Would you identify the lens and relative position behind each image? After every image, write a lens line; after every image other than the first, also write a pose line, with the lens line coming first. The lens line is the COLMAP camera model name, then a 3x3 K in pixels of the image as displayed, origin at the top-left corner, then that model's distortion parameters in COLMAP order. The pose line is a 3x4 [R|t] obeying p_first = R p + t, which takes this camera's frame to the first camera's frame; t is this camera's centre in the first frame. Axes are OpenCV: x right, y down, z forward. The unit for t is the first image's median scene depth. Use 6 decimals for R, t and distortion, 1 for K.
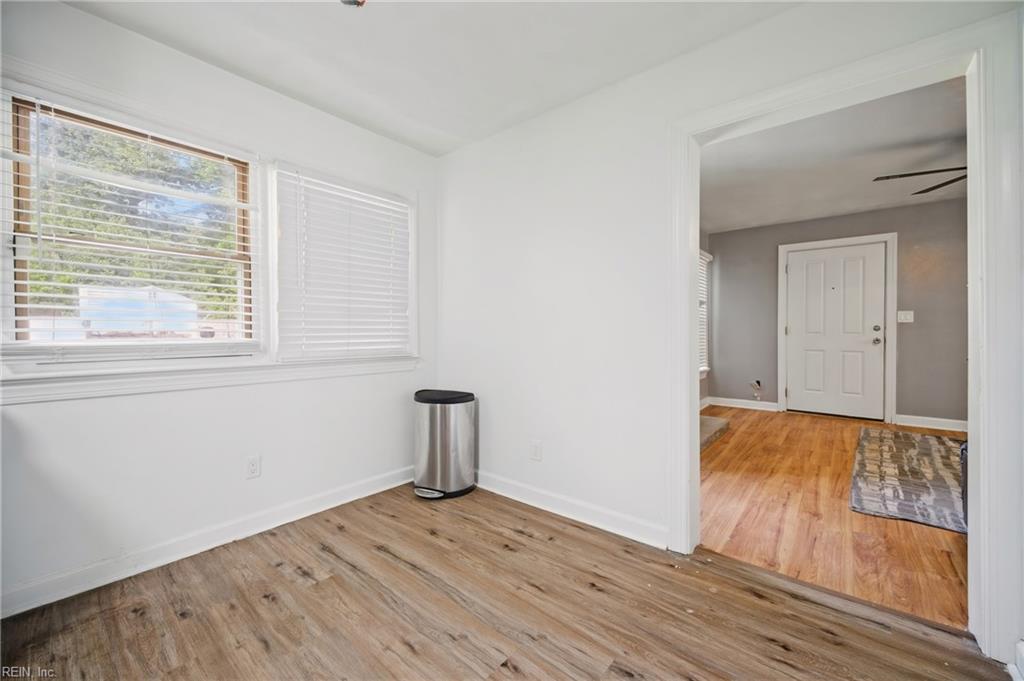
lens RADIAL K [[401.8, 0, 512.7], [0, 401.8, 333.2], [0, 0, 1]] dist [-0.002153, -0.000272]
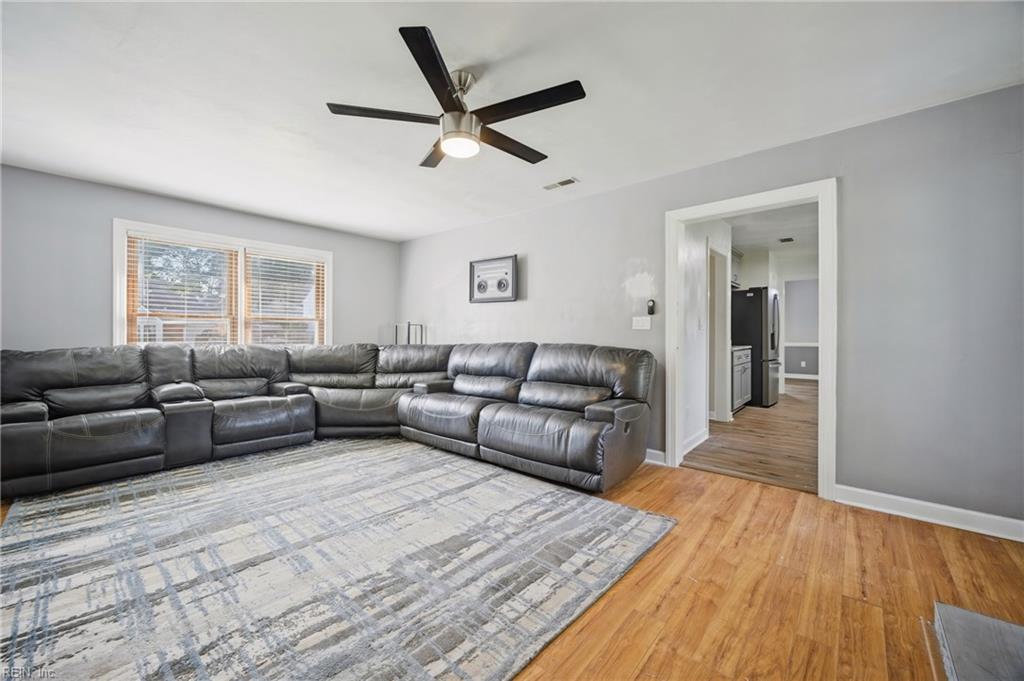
lens RADIAL K [[401.8, 0, 511.0], [0, 401.8, 335.4], [0, 0, 1]] dist [-0.002153, -0.000272]
pose [[-0.999863, 0.004527, 0.015941, 1.203465], [0.004752, 0.999889, 0.014125, -0.023482], [-0.015876, 0.014198, -0.999773, 1.926489]]
